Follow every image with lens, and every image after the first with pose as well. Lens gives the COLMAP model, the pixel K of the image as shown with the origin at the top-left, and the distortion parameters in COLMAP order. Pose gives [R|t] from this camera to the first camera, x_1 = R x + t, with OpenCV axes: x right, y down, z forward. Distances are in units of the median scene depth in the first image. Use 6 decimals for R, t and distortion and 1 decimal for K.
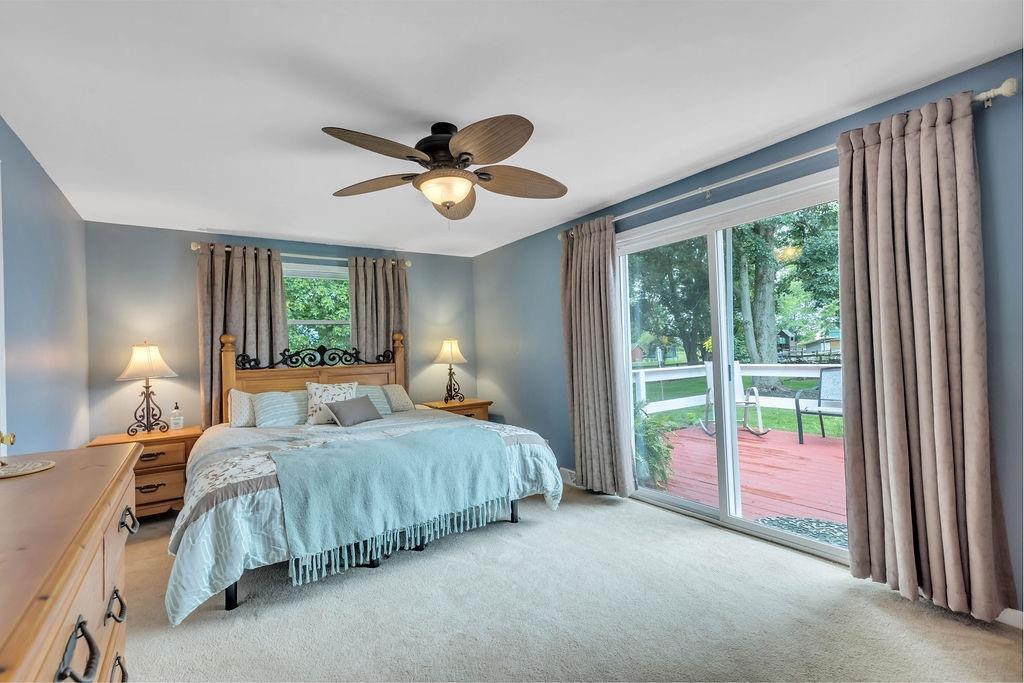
lens RADIAL K [[450.6, 0, 509.9], [0, 450.6, 341.3], [0, 0, 1]] dist [0.009436, -0.002202]
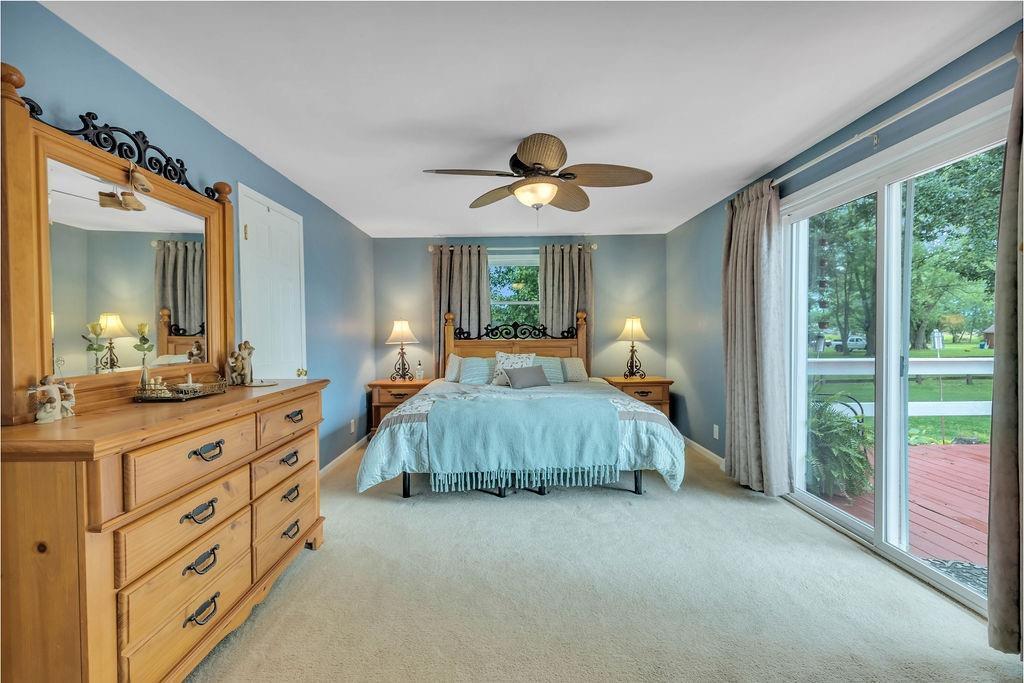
lens RADIAL K [[450.6, 0, 508.5], [0, 450.6, 339.8], [0, 0, 1]] dist [0.009436, -0.002202]
pose [[0.835316, 0.036921, -0.548528, 0.309082], [-0.008037, 0.998456, 0.054967, -0.012448], [0.549711, -0.041507, 0.834323, -0.027471]]
